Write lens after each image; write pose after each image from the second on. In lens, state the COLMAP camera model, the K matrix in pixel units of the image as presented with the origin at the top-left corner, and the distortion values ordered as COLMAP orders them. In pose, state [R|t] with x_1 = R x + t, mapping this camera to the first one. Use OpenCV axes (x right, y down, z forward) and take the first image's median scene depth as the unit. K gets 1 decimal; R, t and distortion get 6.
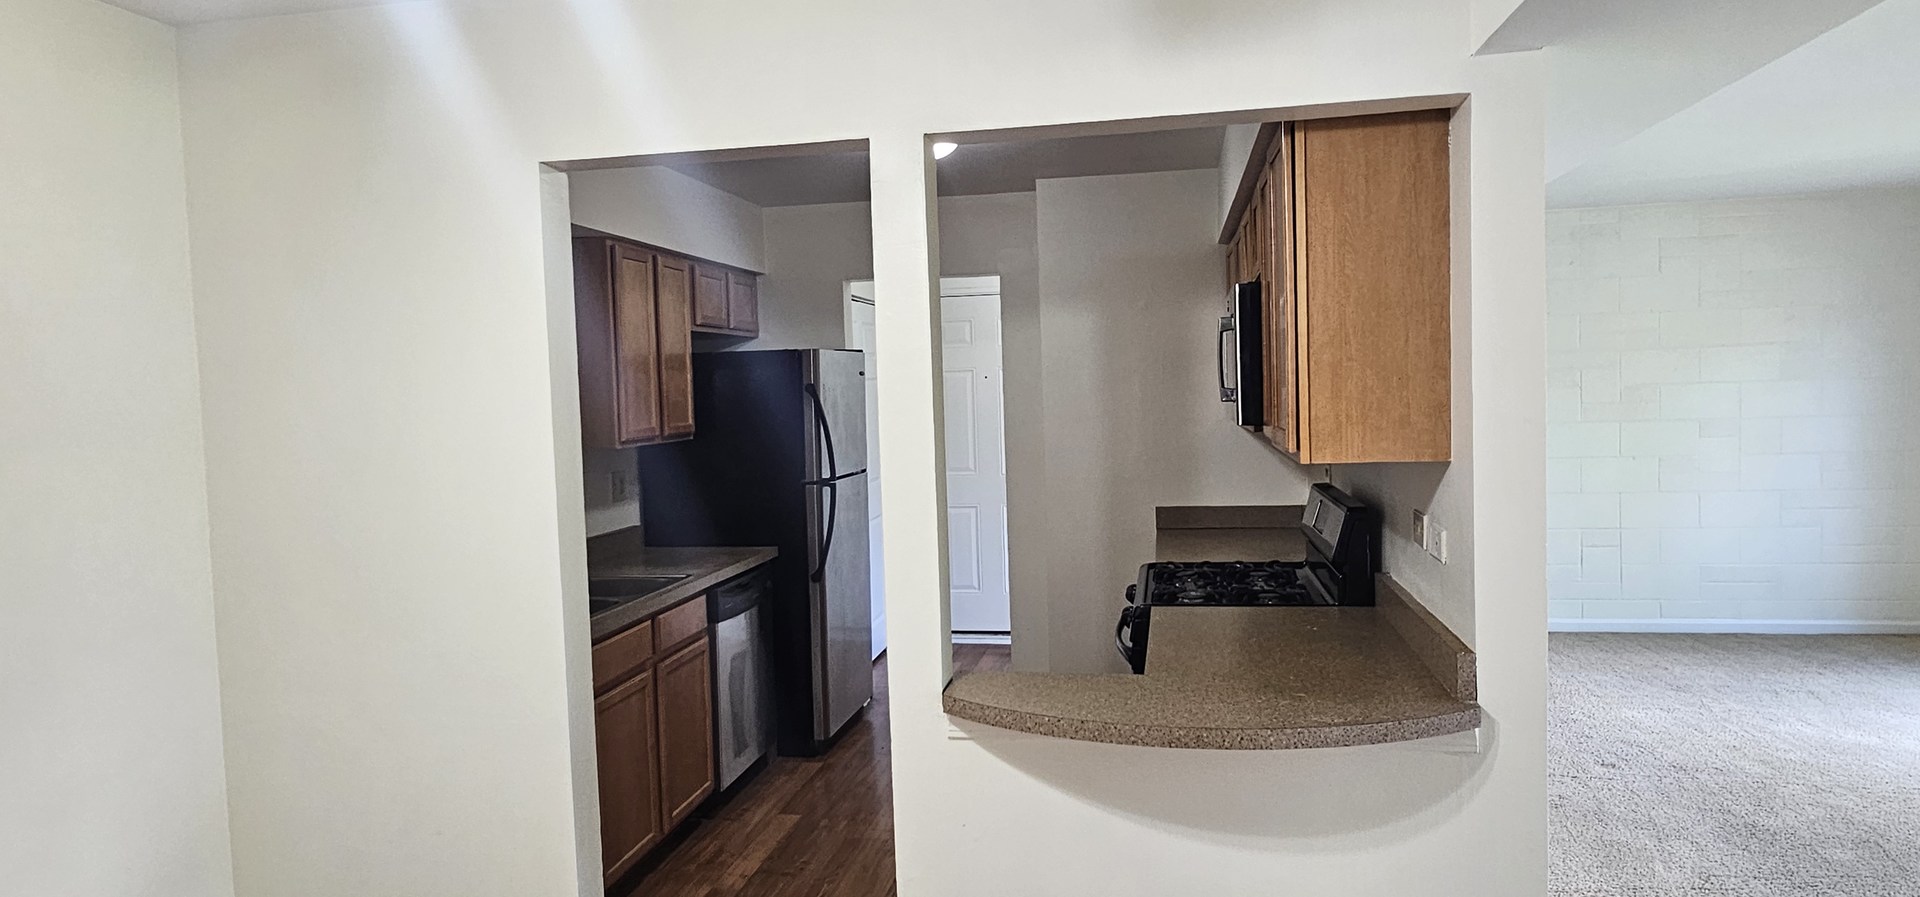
lens RADIAL K [[1151.6, 0, 960.0], [0, 1151.6, 448.5], [0, 0, 1]] dist [0.010754, 0.013240]
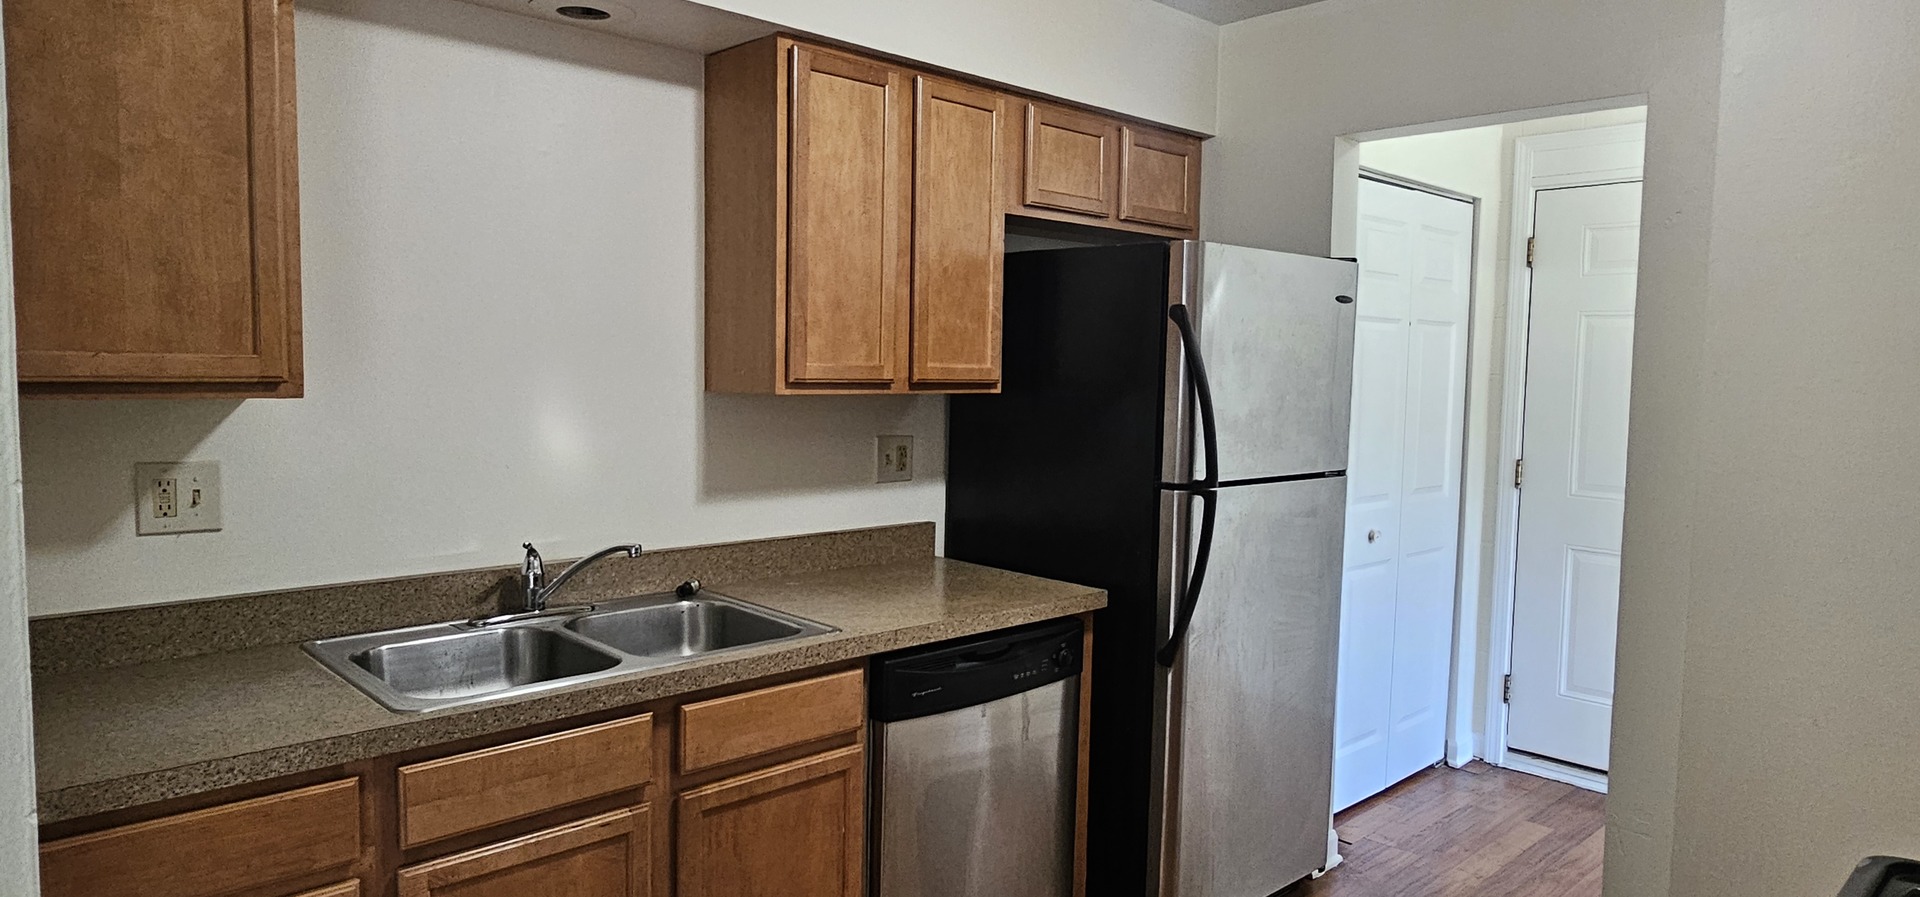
lens RADIAL K [[1151.6, 0, 960.0], [0, 1151.6, 448.5], [0, 0, 1]] dist [0.010754, 0.013240]
pose [[0.813126, 0.099742, -0.573478, 0.105094], [-0.079832, 0.995009, 0.059865, -0.013418], [0.576587, -0.002896, 0.817031, 0.485295]]
